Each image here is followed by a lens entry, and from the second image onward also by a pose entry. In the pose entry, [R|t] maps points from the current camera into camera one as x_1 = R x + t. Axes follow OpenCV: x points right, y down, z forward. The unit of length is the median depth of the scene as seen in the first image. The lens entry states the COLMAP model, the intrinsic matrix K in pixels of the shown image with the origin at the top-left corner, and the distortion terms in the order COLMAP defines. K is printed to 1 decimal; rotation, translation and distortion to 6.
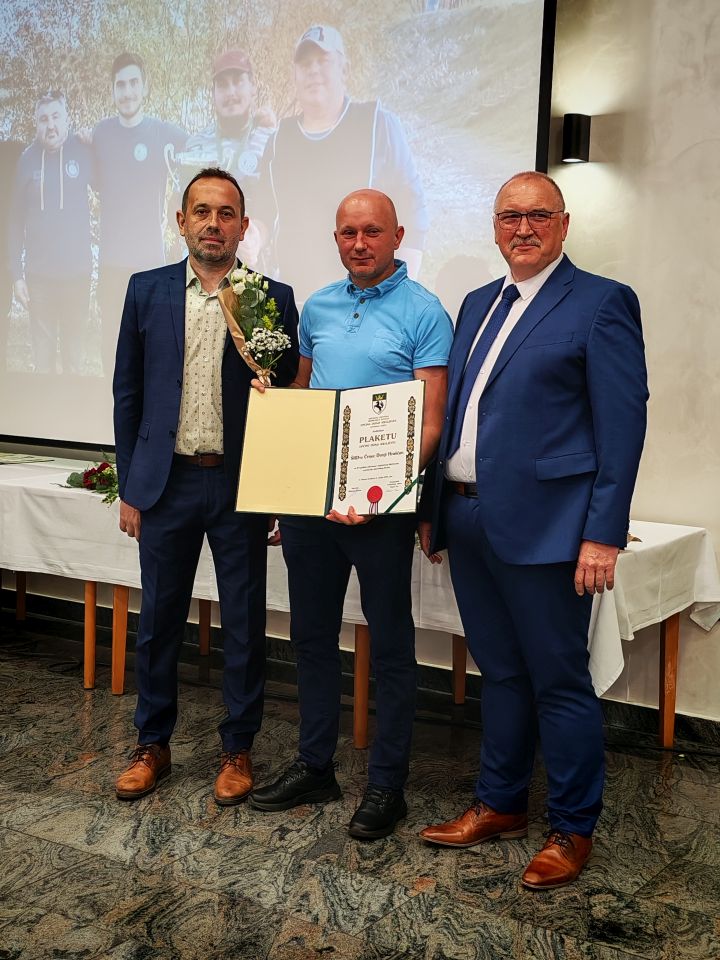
lens RADIAL K [[1424.5, 0, 337.4], [0, 1424.5, 486.9], [0, 0, 1]] dist [0.175035, -0.420519]
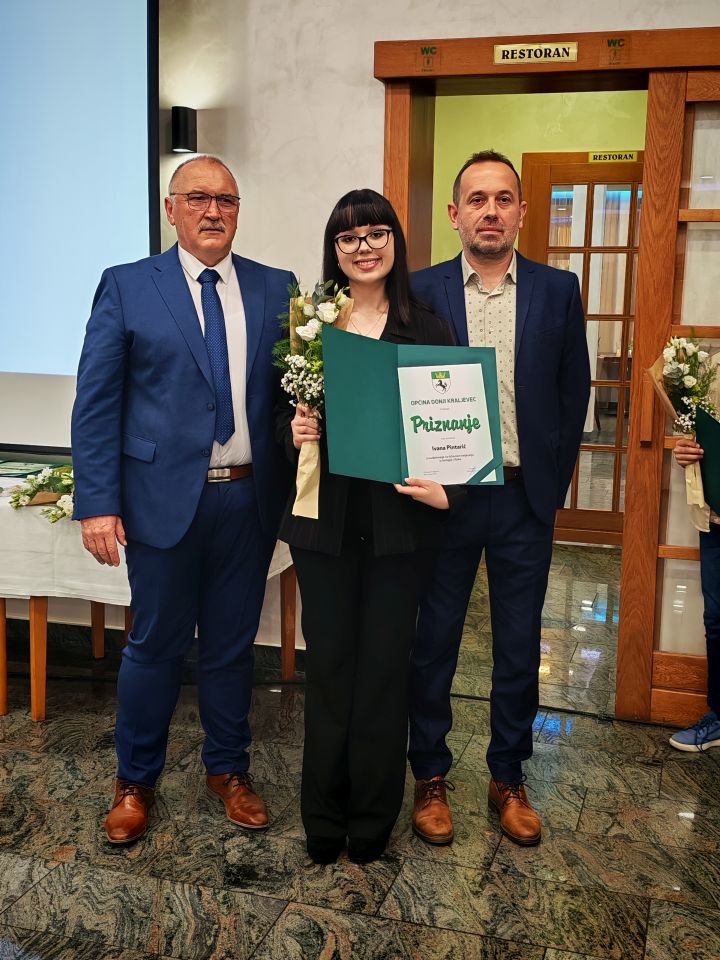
lens RADIAL K [[1204.5, 0, 368.1], [0, 1204.5, 471.4], [0, 0, 1]] dist [0.148669, -0.316558]
pose [[0.954421, -0.045188, 0.295022, 0.022582], [0.036394, 0.998716, 0.035234, -0.018774], [-0.296235, -0.022891, 0.954841, 0.114307]]
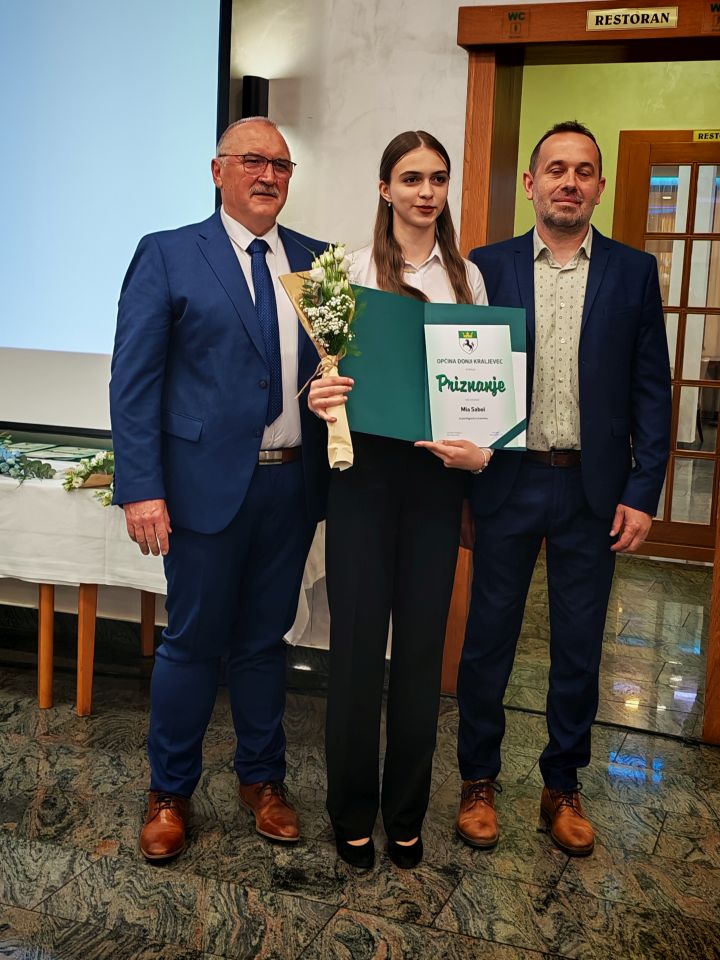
lens RADIAL K [[1326.7, 0, 350.7], [0, 1326.7, 458.8], [0, 0, 1]] dist [0.174871, -0.391216]
pose [[0.973721, -0.011927, 0.227432, 0.016807], [0.009100, 0.999868, 0.013473, 0.001153], [-0.227563, -0.011049, 0.973701, 0.076057]]
